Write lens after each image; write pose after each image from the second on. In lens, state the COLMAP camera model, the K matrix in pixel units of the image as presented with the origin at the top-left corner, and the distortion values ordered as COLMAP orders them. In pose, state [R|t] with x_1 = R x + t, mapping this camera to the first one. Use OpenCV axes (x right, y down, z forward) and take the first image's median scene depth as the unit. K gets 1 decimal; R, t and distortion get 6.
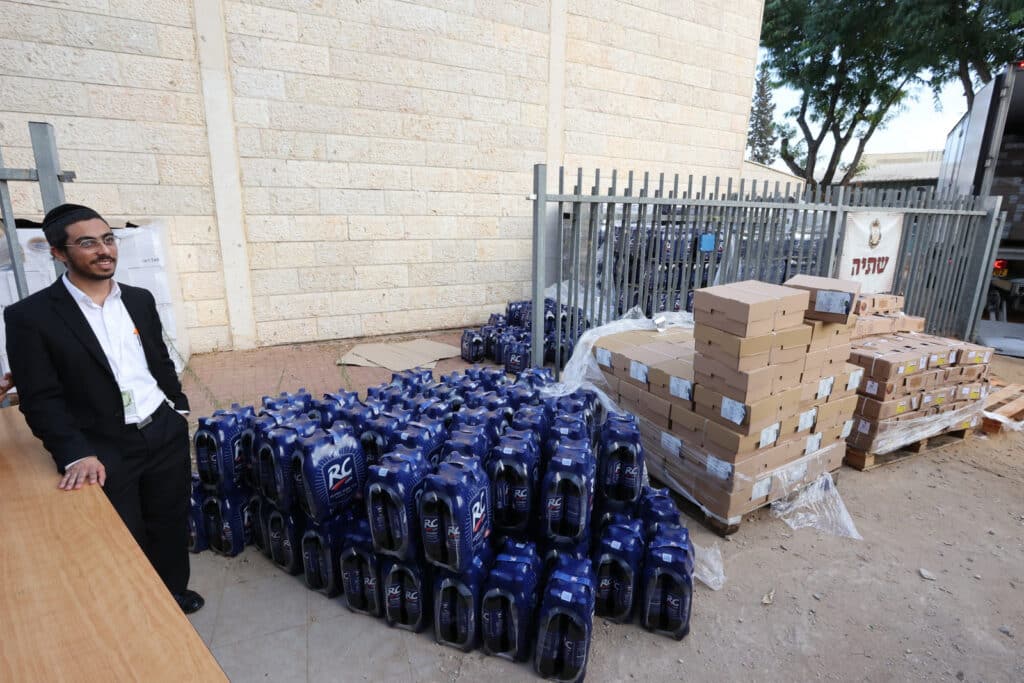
lens RADIAL K [[478.8, 0, 508.2], [0, 478.8, 330.4], [0, 0, 1]] dist [-0.042044, 0.011842]
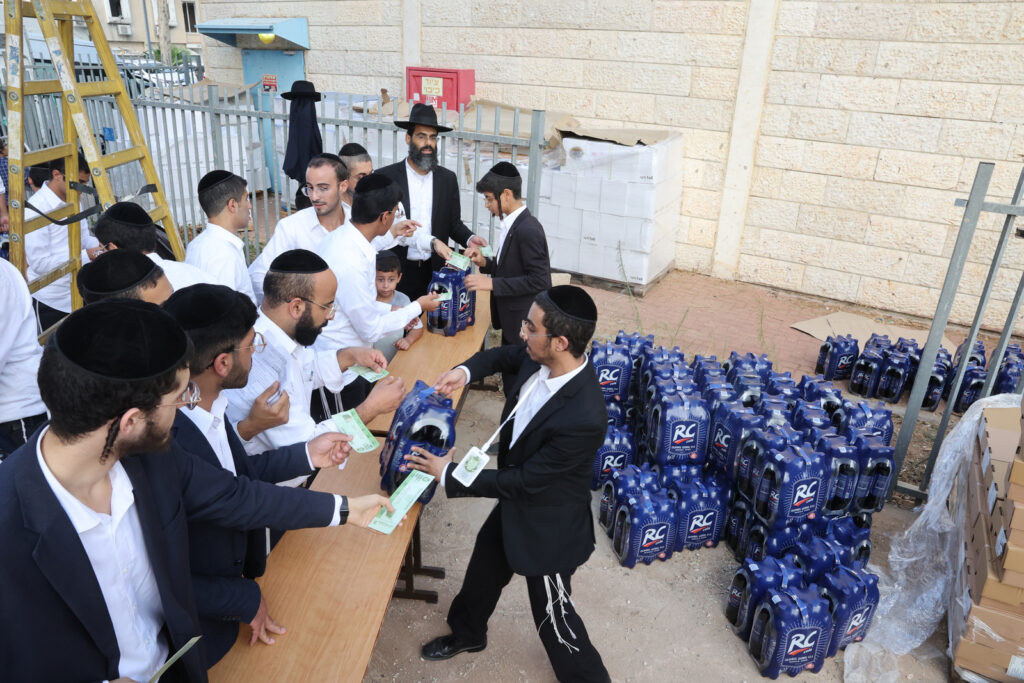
lens RADIAL K [[698.3, 0, 511.7], [0, 698.3, 343.5], [0, 0, 1]] dist [-0.087303, 0.053476]
pose [[0.535638, 0.345201, -0.770667, 0.327976], [-0.230632, 0.937734, 0.259738, -0.102231], [0.812343, 0.038615, 0.581900, -0.123917]]
